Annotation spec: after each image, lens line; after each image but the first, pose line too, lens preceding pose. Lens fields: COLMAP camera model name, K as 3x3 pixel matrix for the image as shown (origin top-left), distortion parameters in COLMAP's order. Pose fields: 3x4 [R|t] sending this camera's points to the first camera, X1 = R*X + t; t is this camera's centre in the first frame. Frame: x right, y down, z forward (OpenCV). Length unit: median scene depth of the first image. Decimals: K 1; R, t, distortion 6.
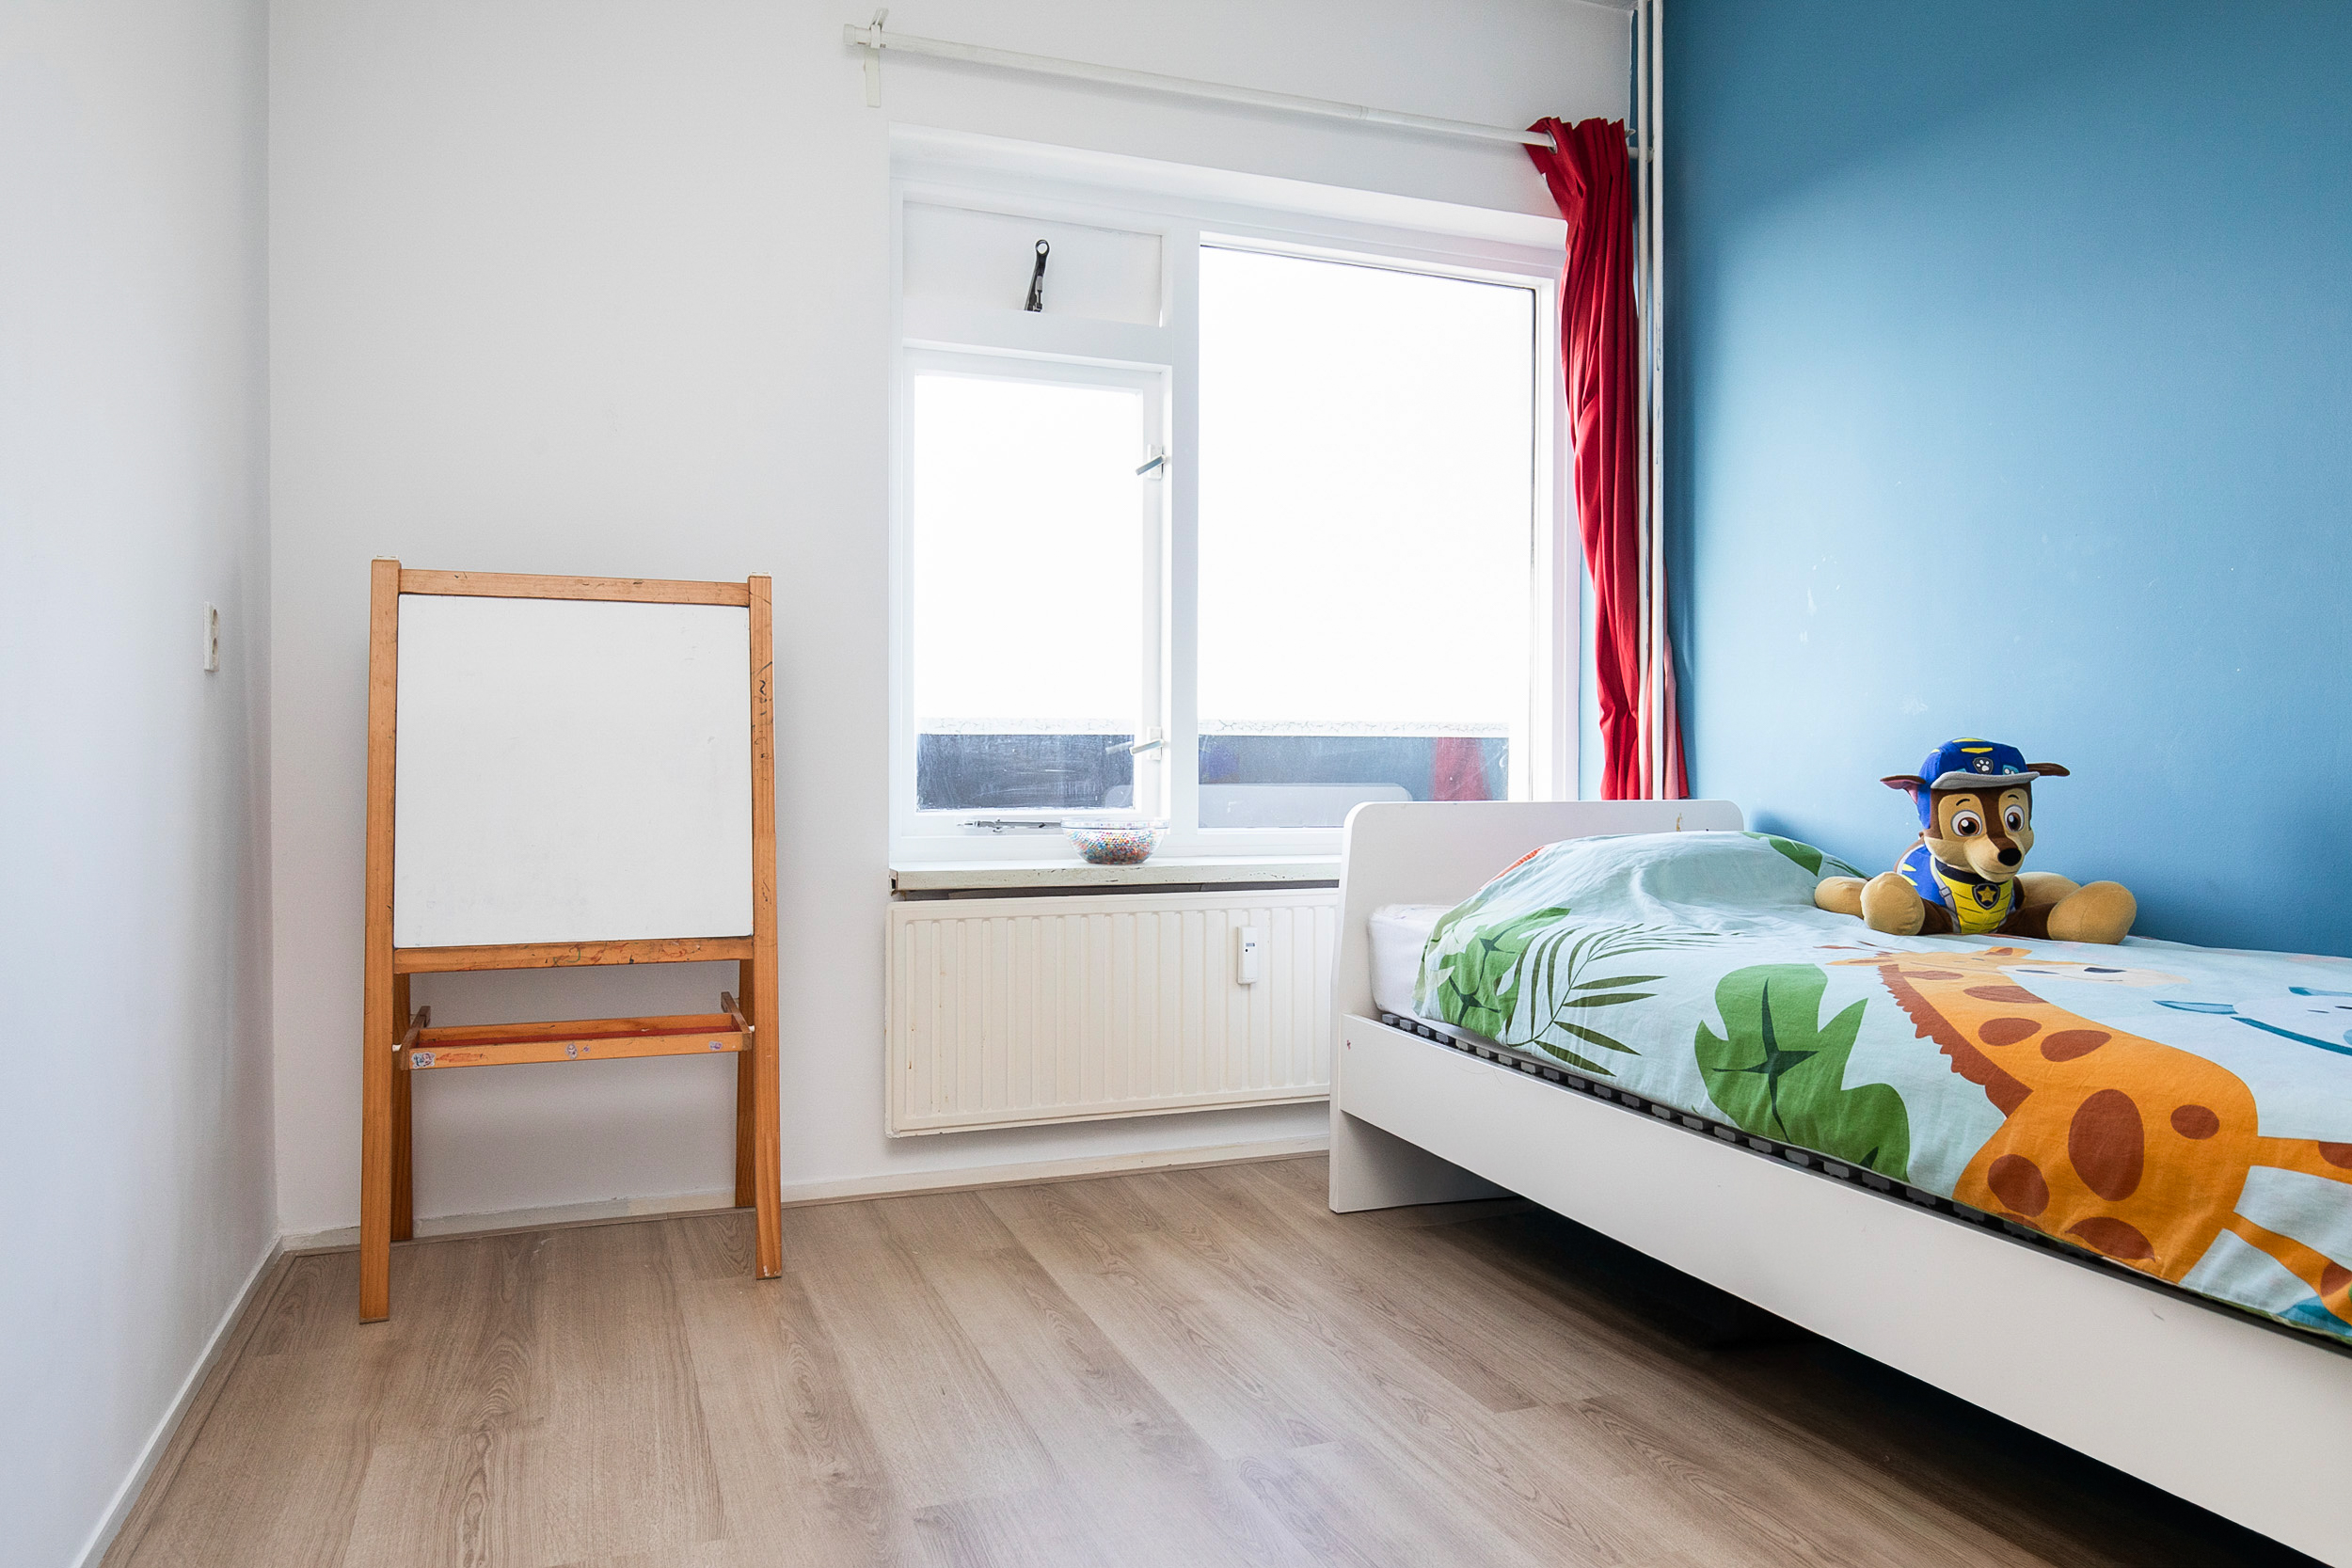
lens RADIAL K [[1601.8, 0, 1183.6], [0, 1601.8, 769.9], [0, 0, 1]] dist [-0.002469, 0.000711]
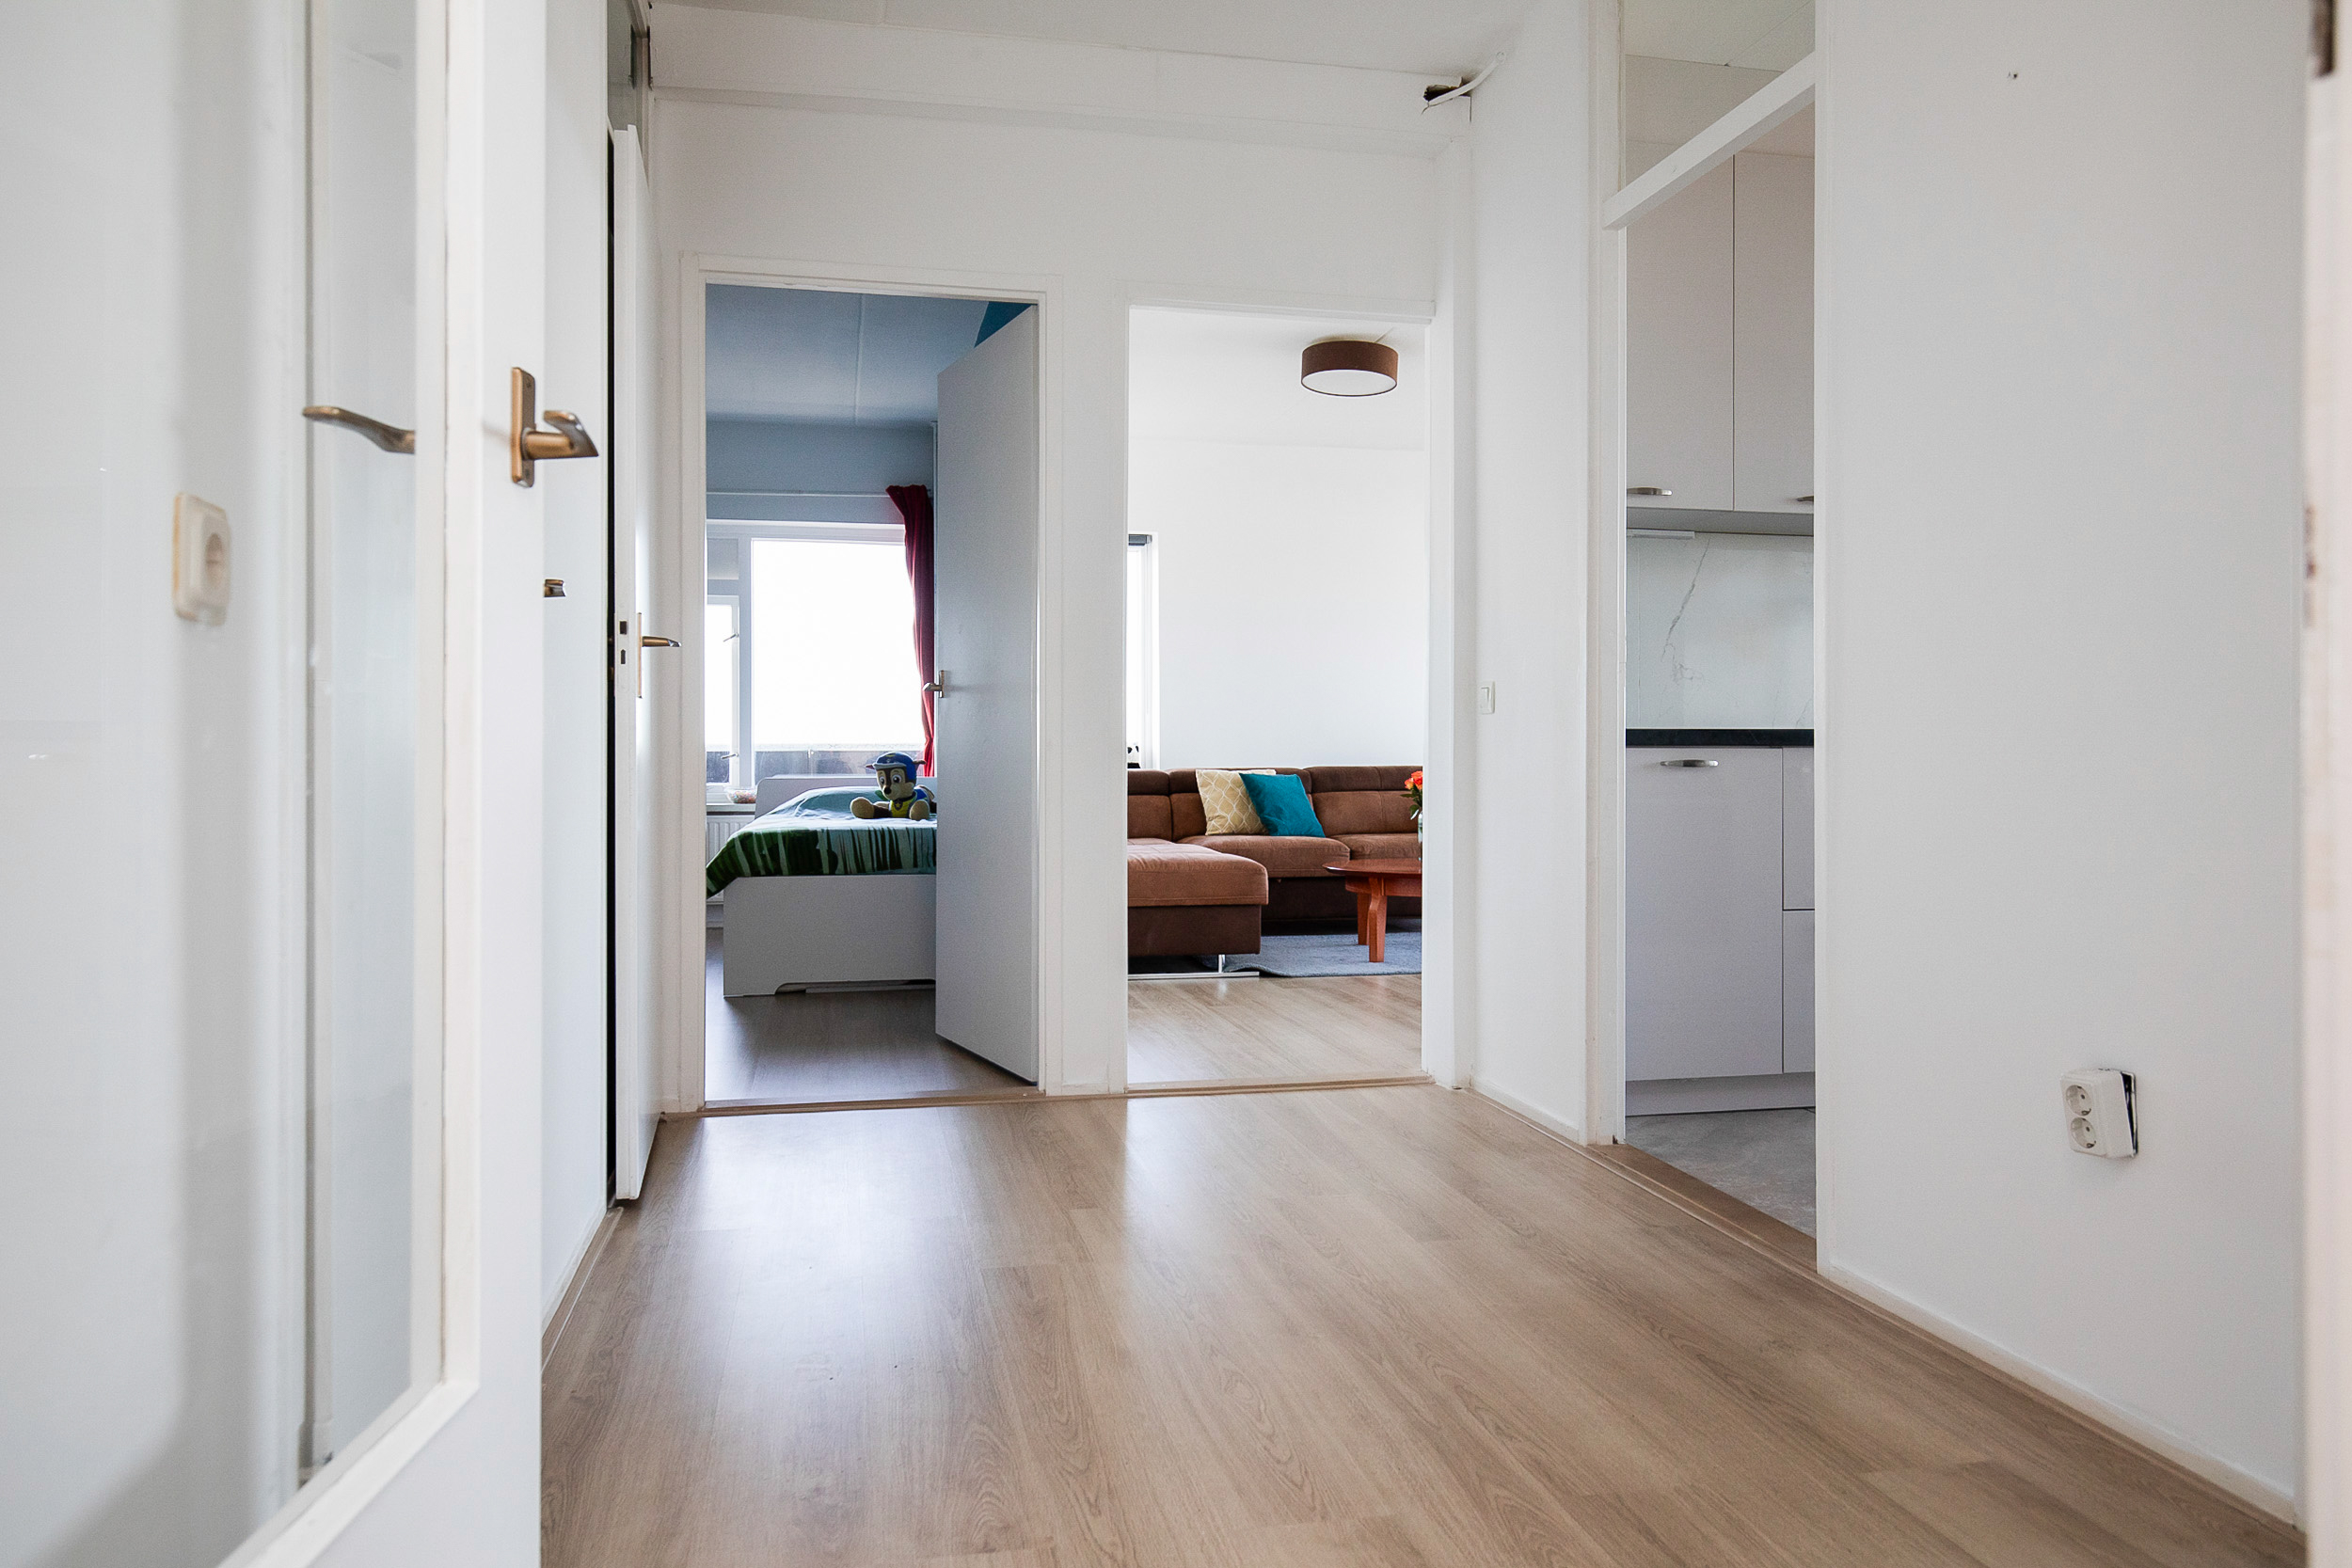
lens RADIAL K [[1601.8, 0, 1183.6], [0, 1601.8, 769.9], [0, 0, 1]] dist [-0.002469, 0.000711]
pose [[0.985898, -0.008463, -0.167135, 1.314410], [0.007593, 0.999954, -0.005840, 0.030213], [0.167177, 0.004488, 0.985917, -1.544621]]
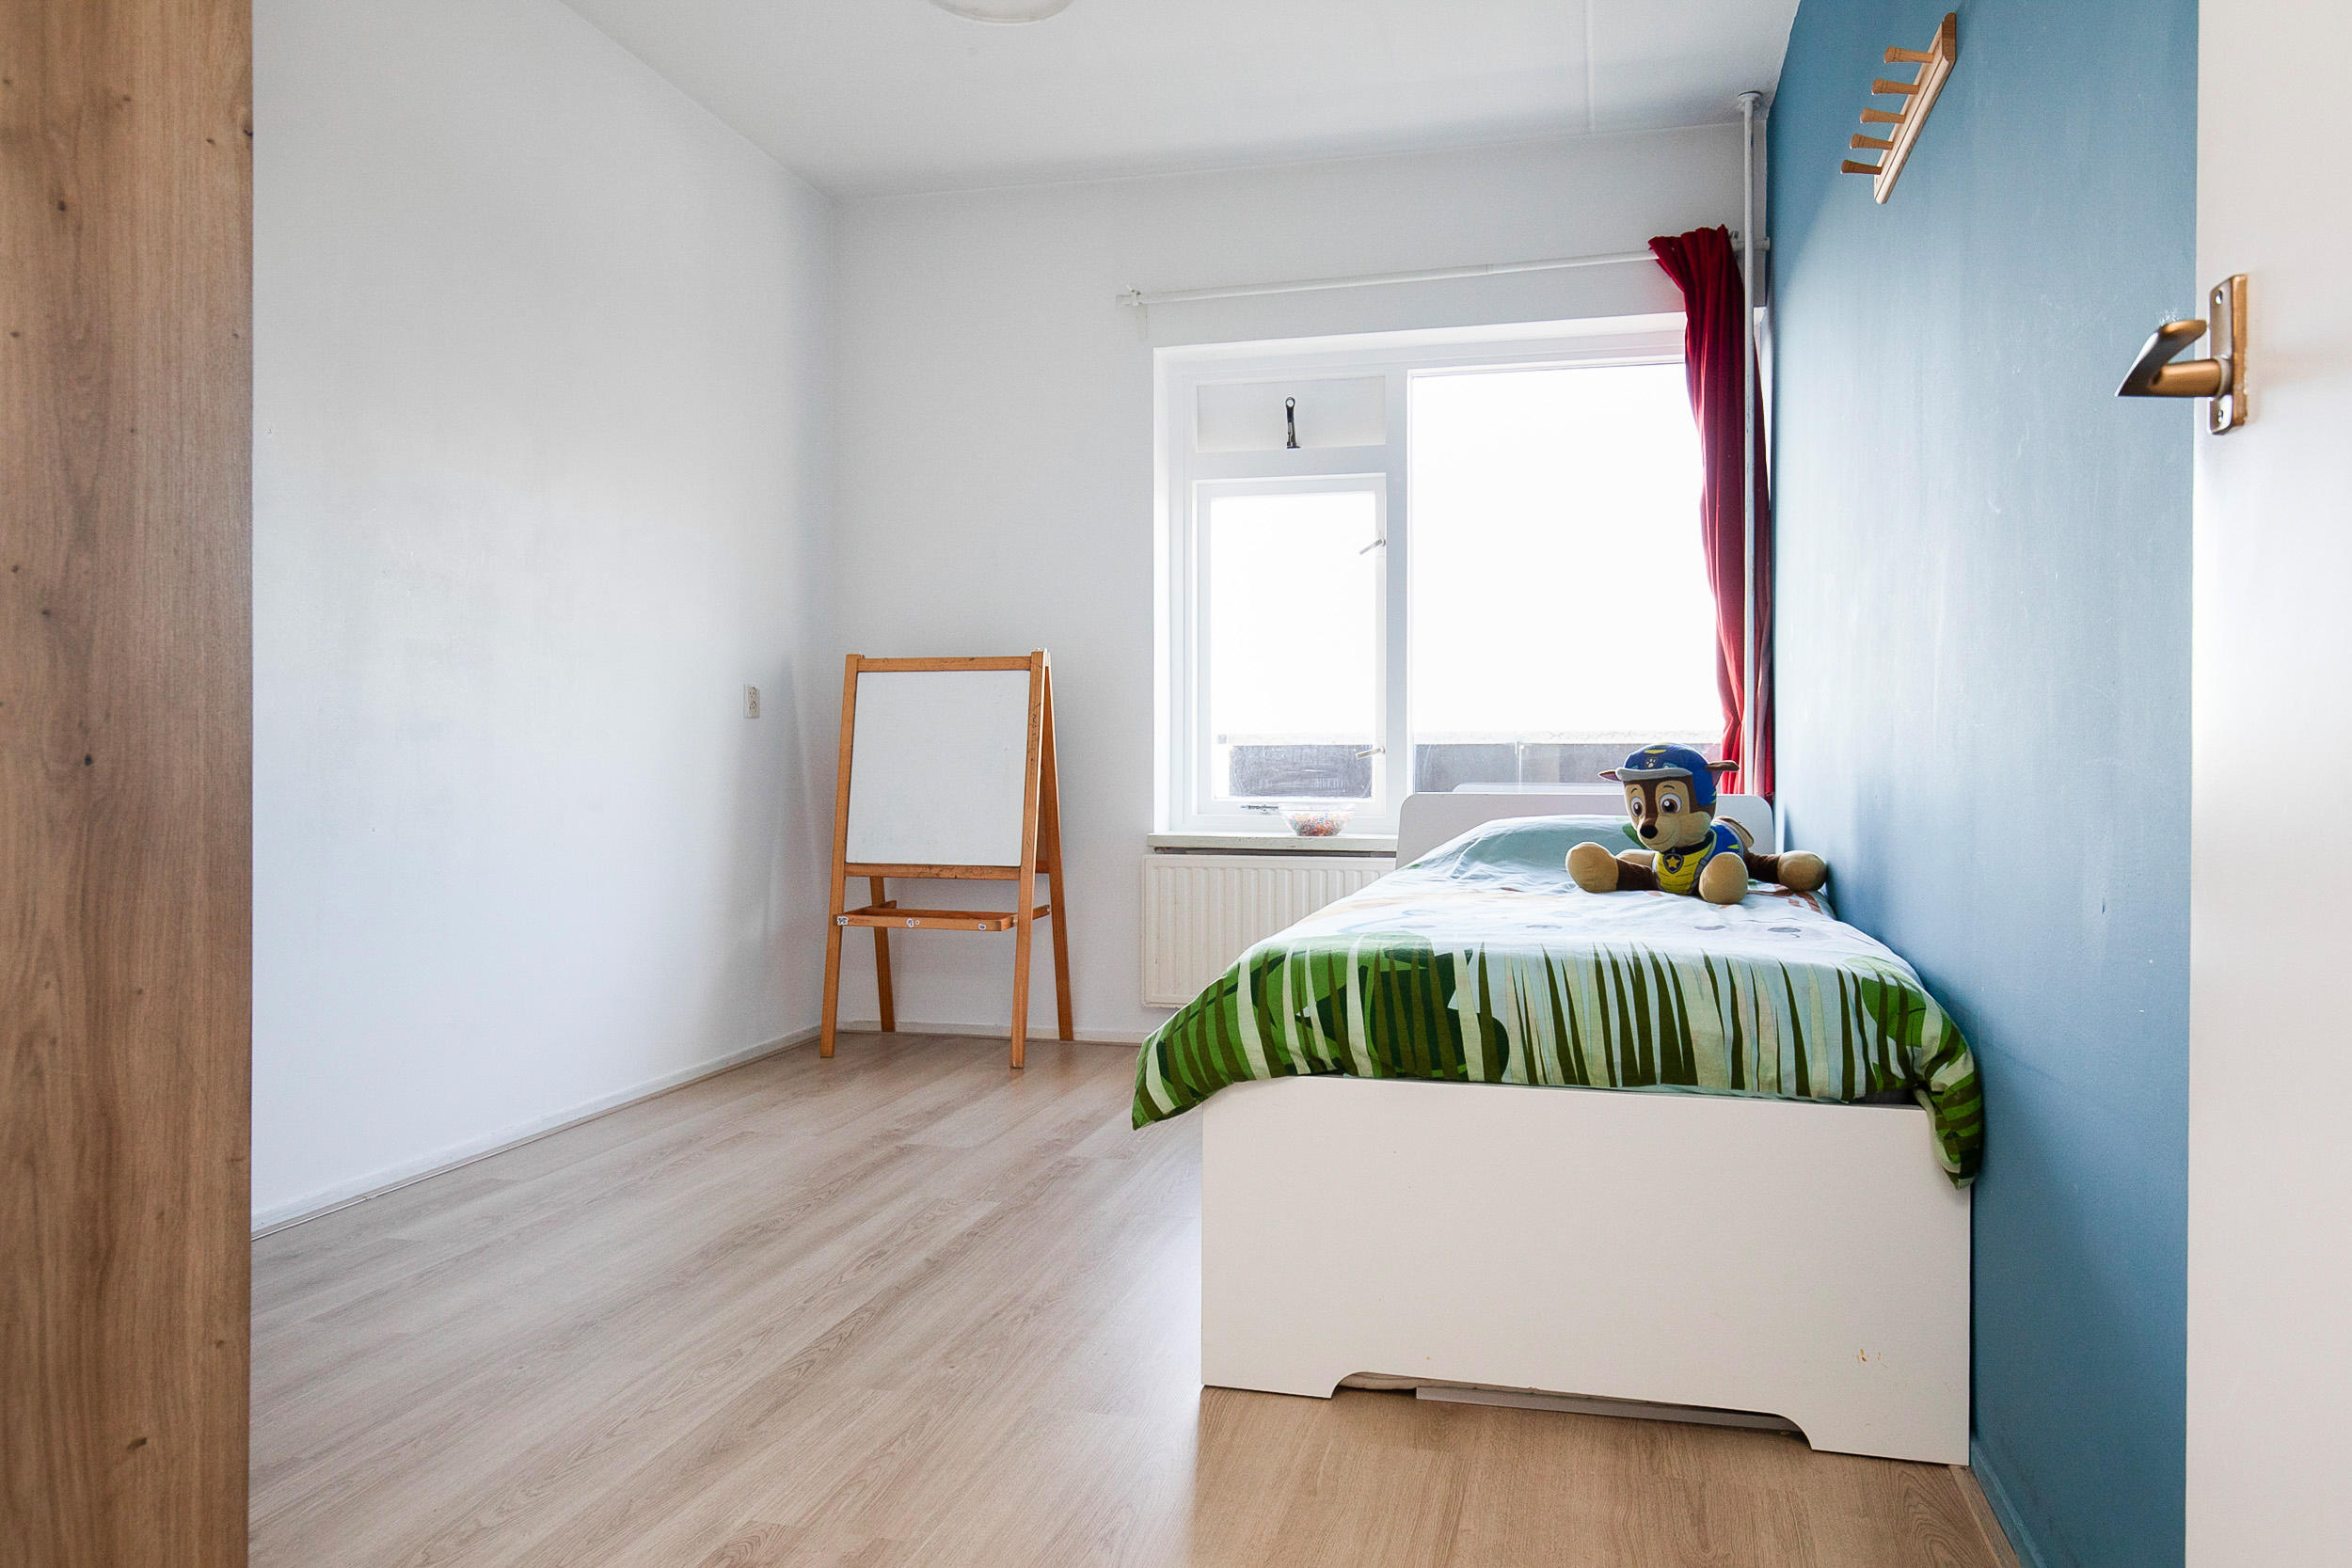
lens RADIAL K [[1601.8, 0, 1183.6], [0, 1601.8, 769.9], [0, 0, 1]] dist [-0.002469, 0.000711]
pose [[0.809346, 0.000702, -0.587332, 0.835426], [-0.004868, 0.999973, -0.005513, 0.010615], [0.587313, 0.007321, 0.809327, -0.255348]]
